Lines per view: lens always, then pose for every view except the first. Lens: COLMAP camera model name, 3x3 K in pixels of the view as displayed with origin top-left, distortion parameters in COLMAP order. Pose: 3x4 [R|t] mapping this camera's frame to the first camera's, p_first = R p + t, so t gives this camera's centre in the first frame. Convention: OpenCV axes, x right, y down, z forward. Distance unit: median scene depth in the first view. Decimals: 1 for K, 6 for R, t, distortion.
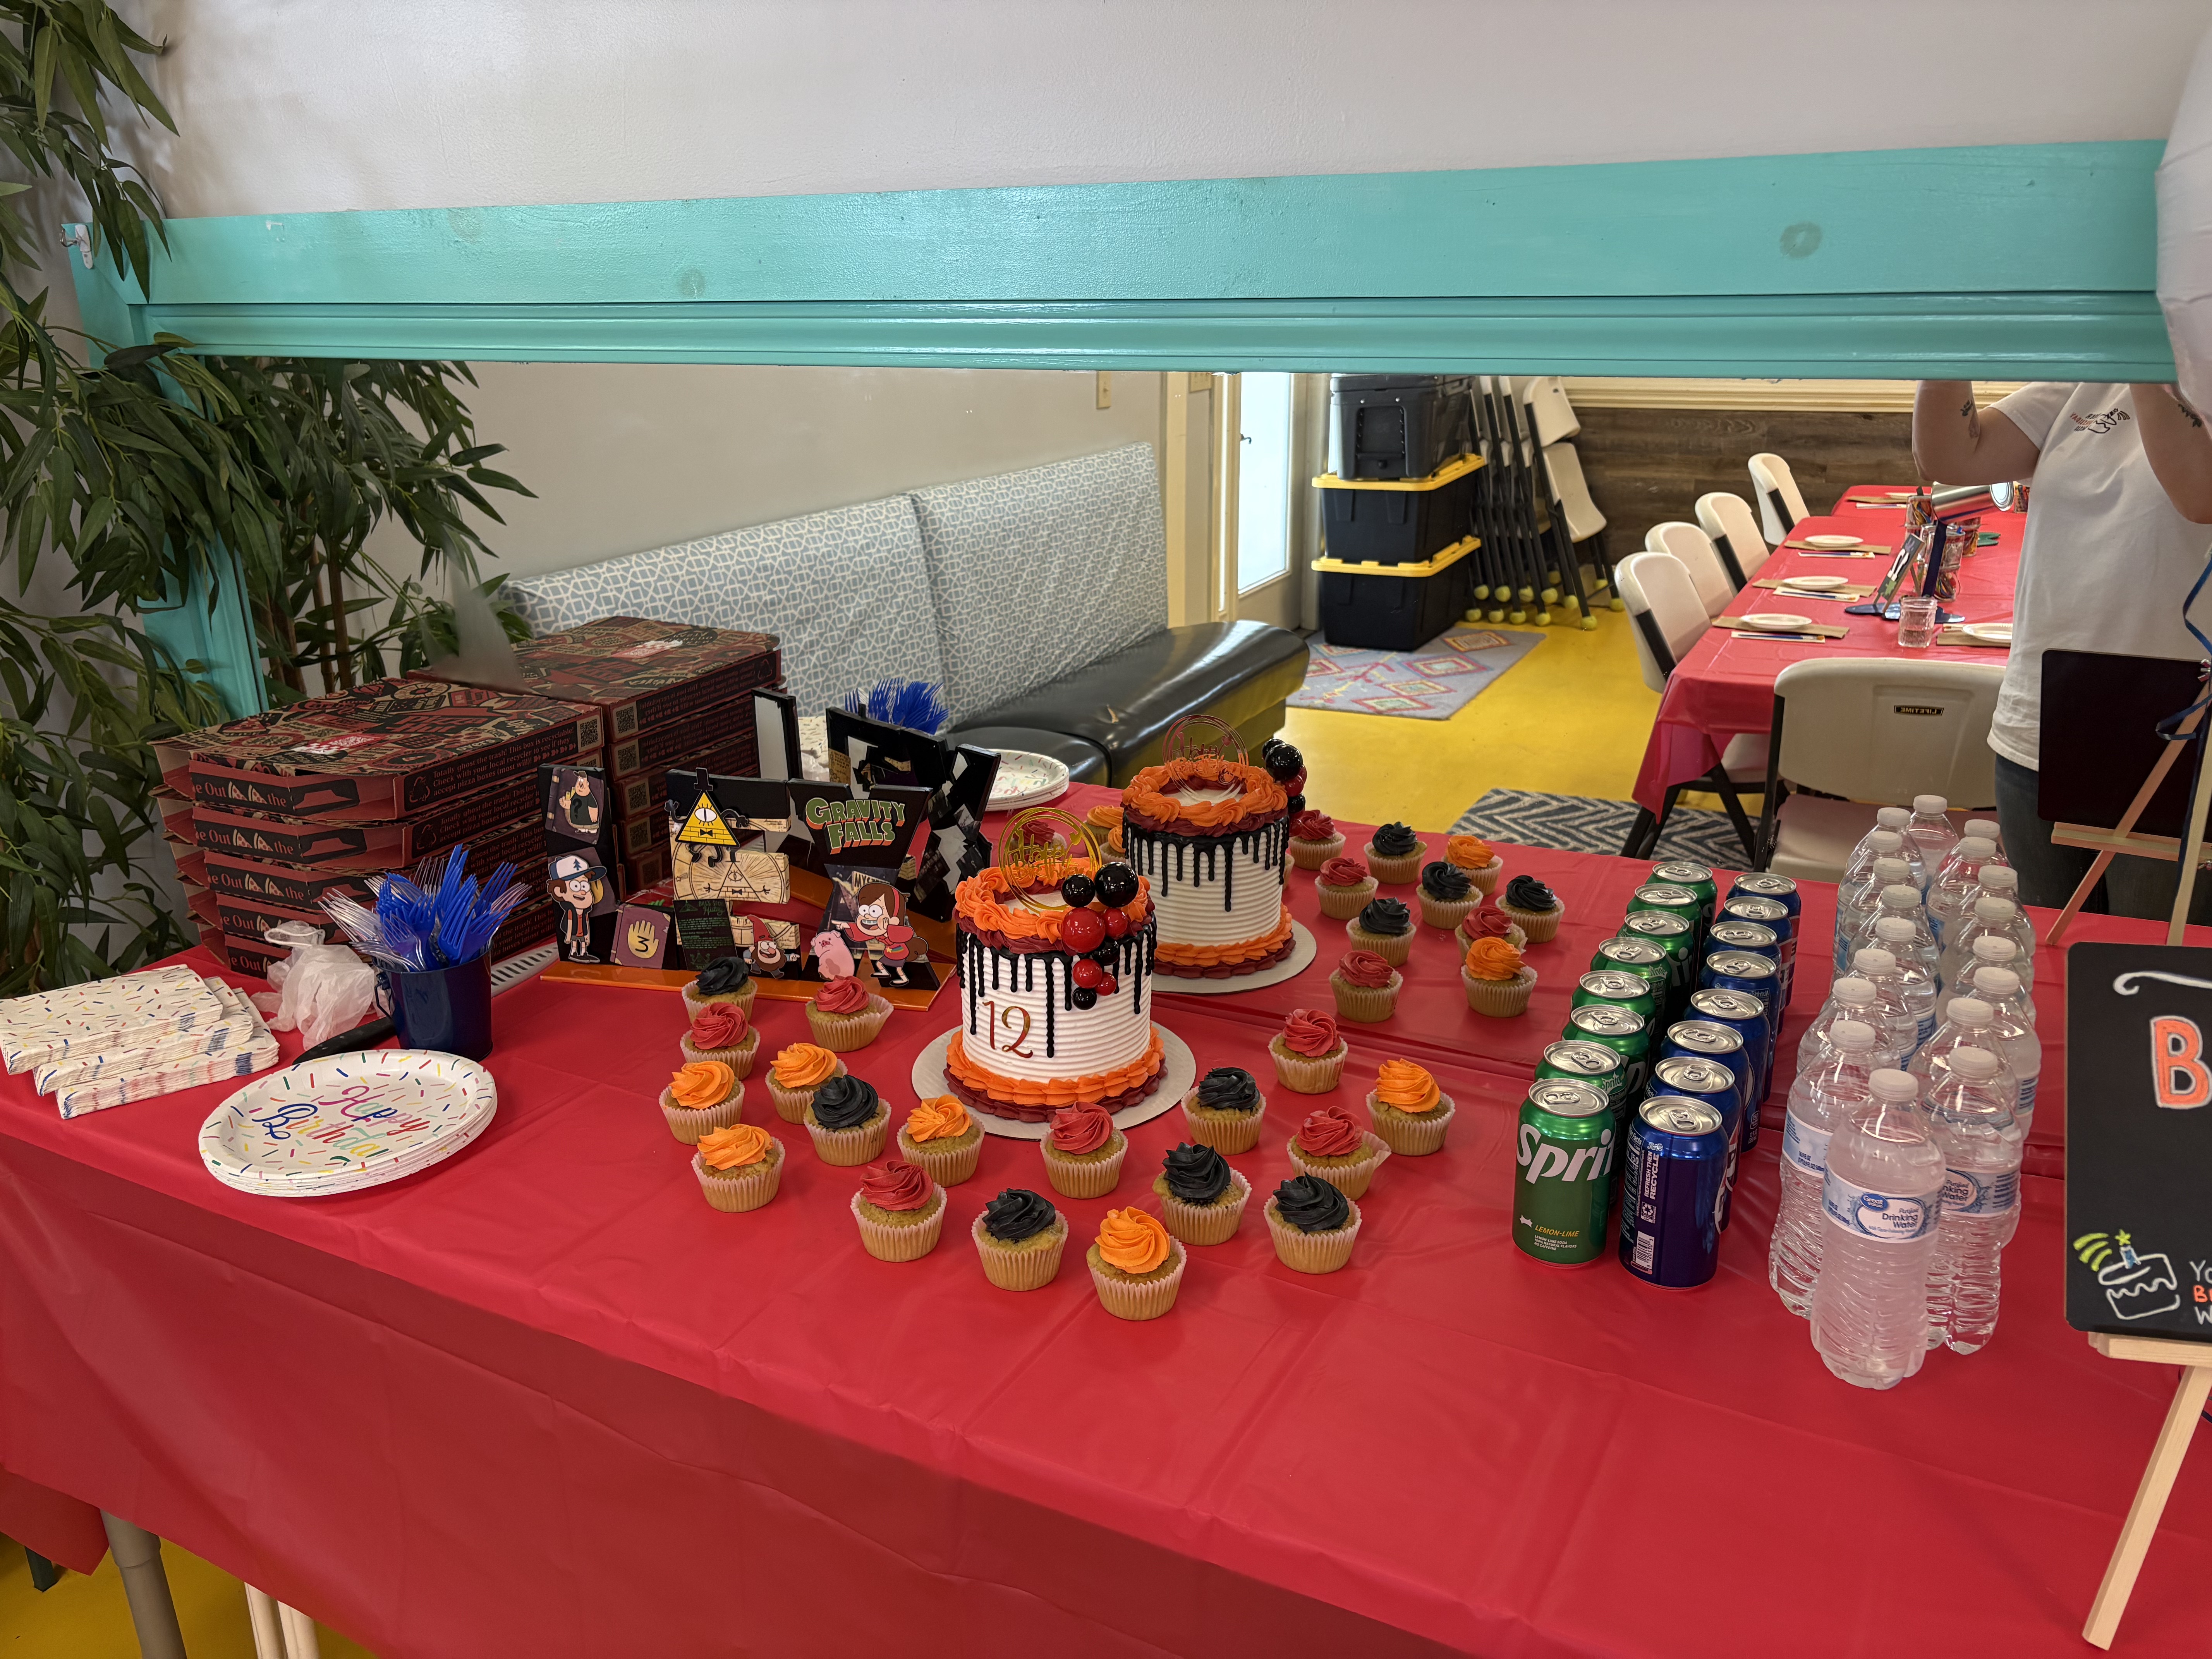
lens RADIAL K [[1640.4, 0, 1085.7], [0, 1640.4, 832.0], [0, 0, 1]] dist [0.010422, -0.049728]
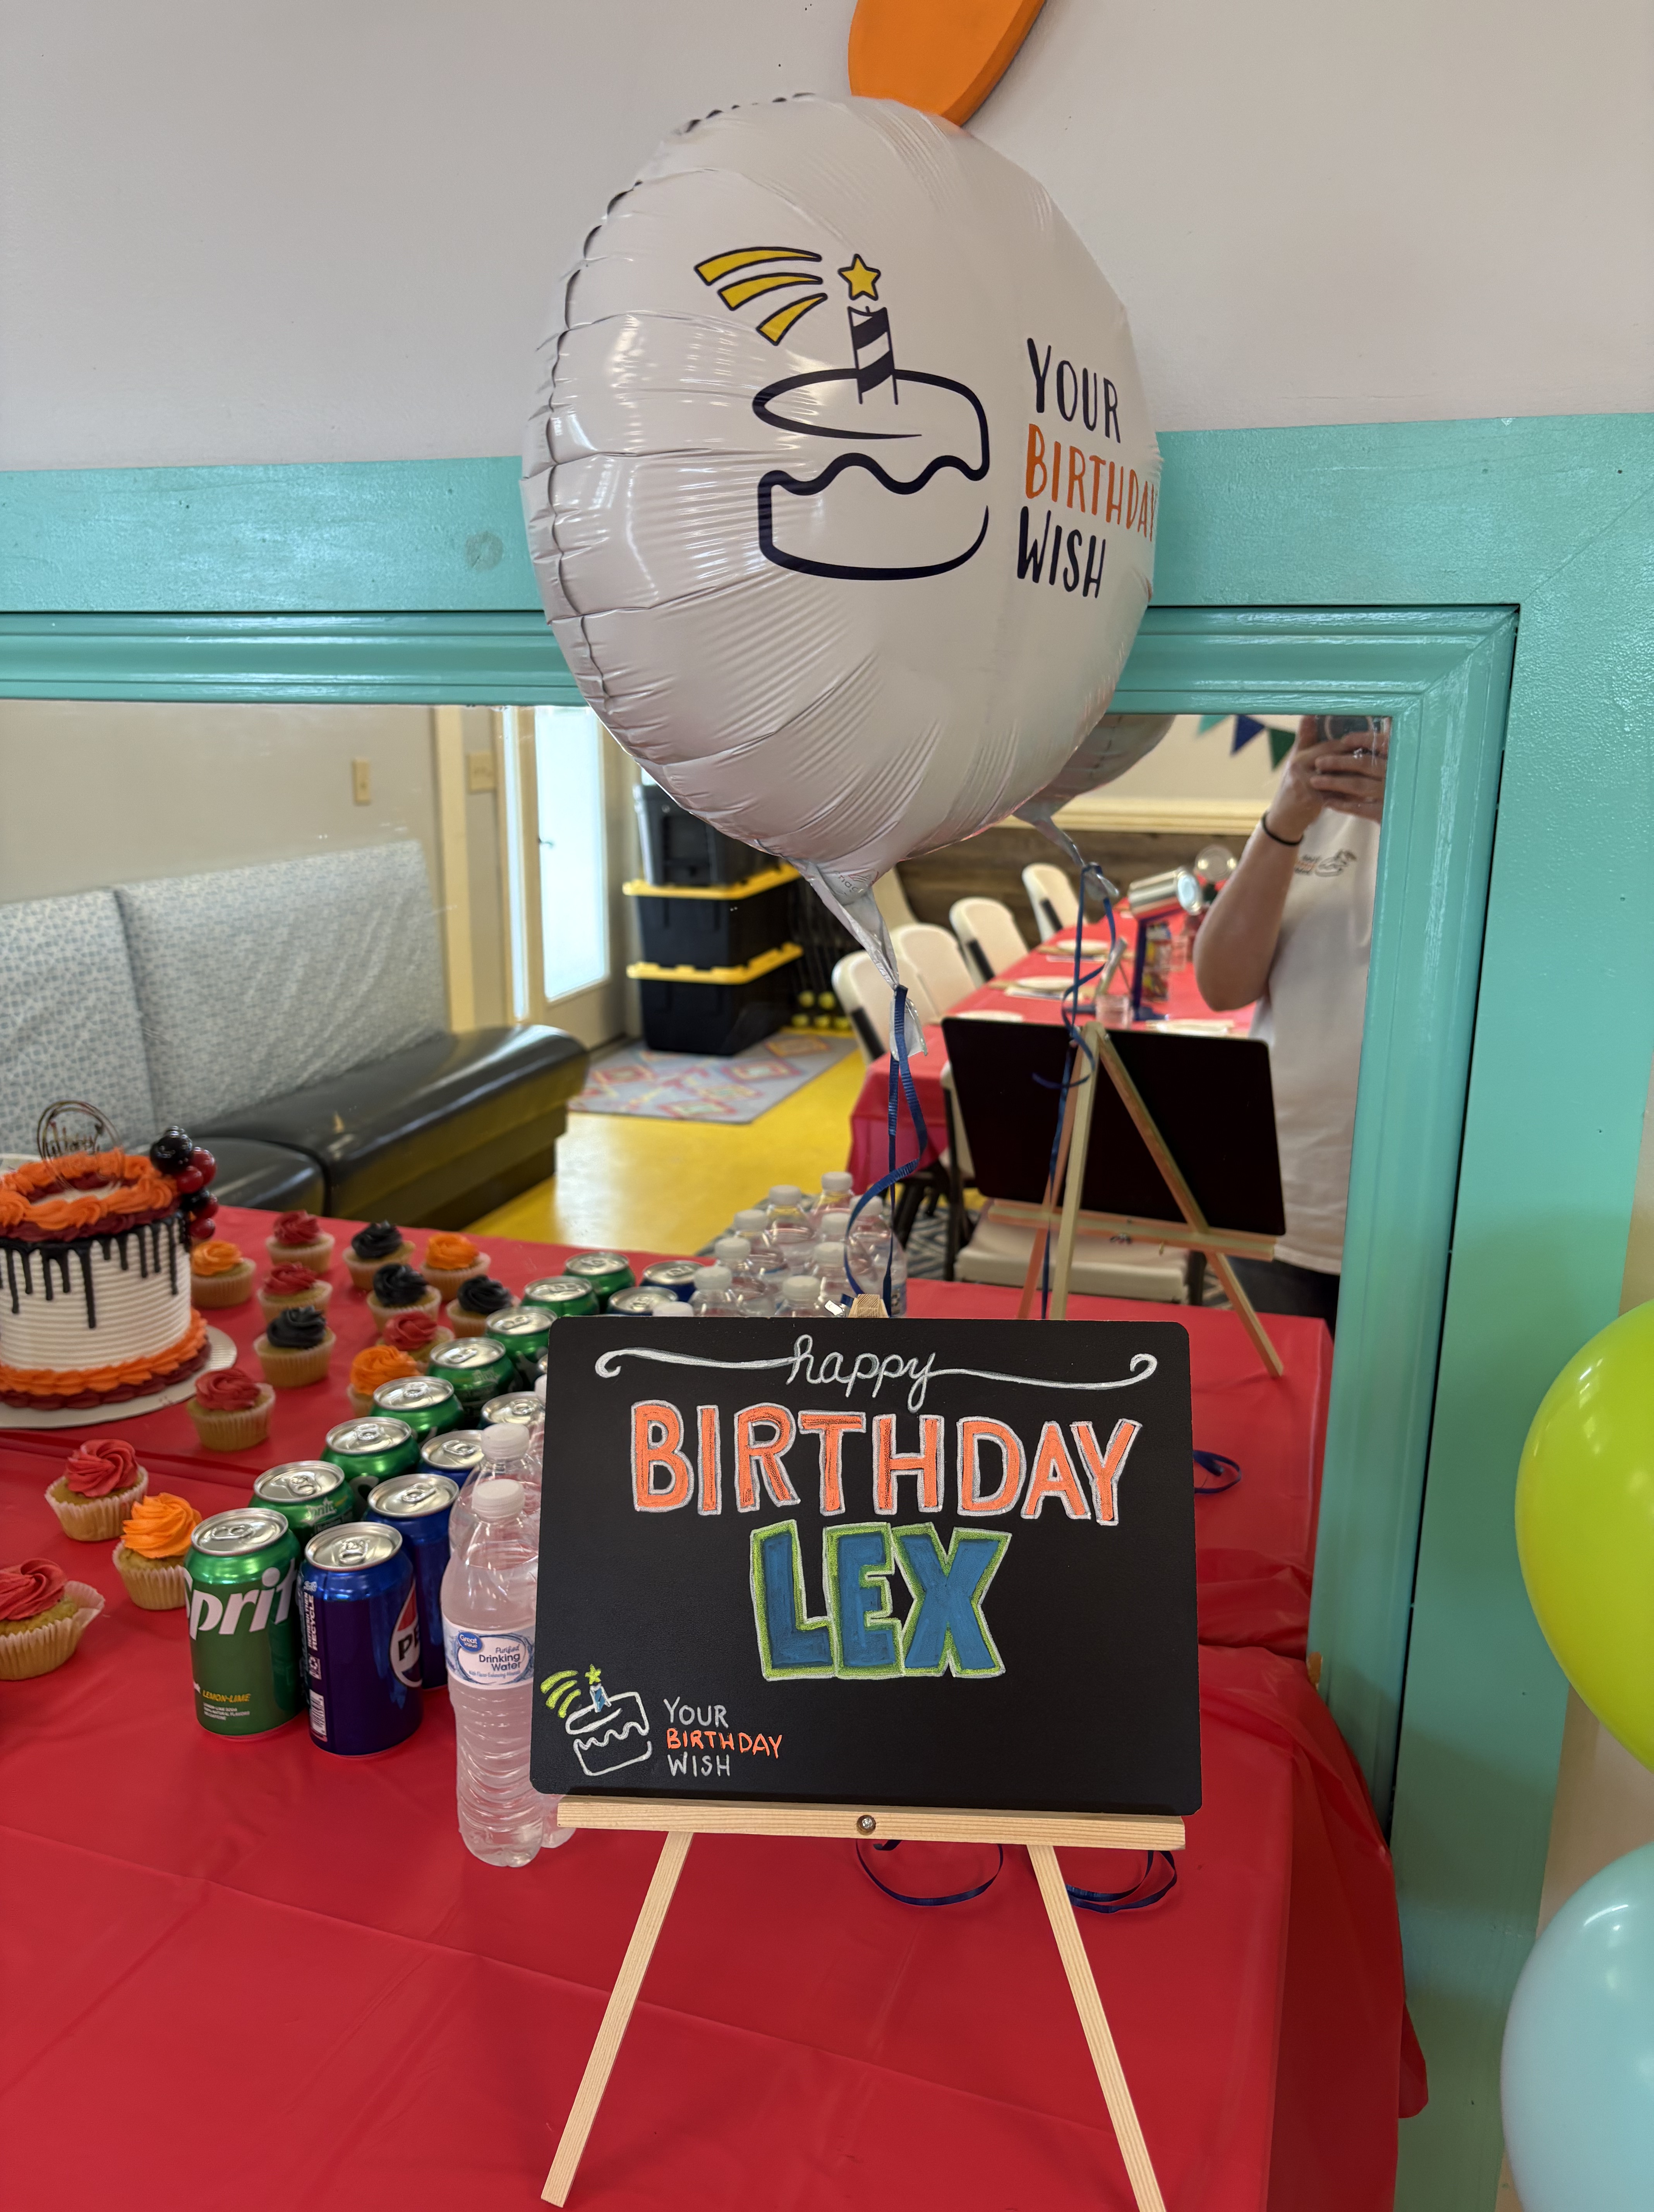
lens RADIAL K [[1640.2, 0, 887.4], [0, 1640.2, 1100.4], [0, 0, 1]] dist [0.010422, -0.049728]
pose [[0.977842, -0.015830, 0.208747, 0.236959], [0.034614, 0.995638, -0.086640, 0.013796], [-0.206465, 0.091946, 0.974124, 0.049985]]
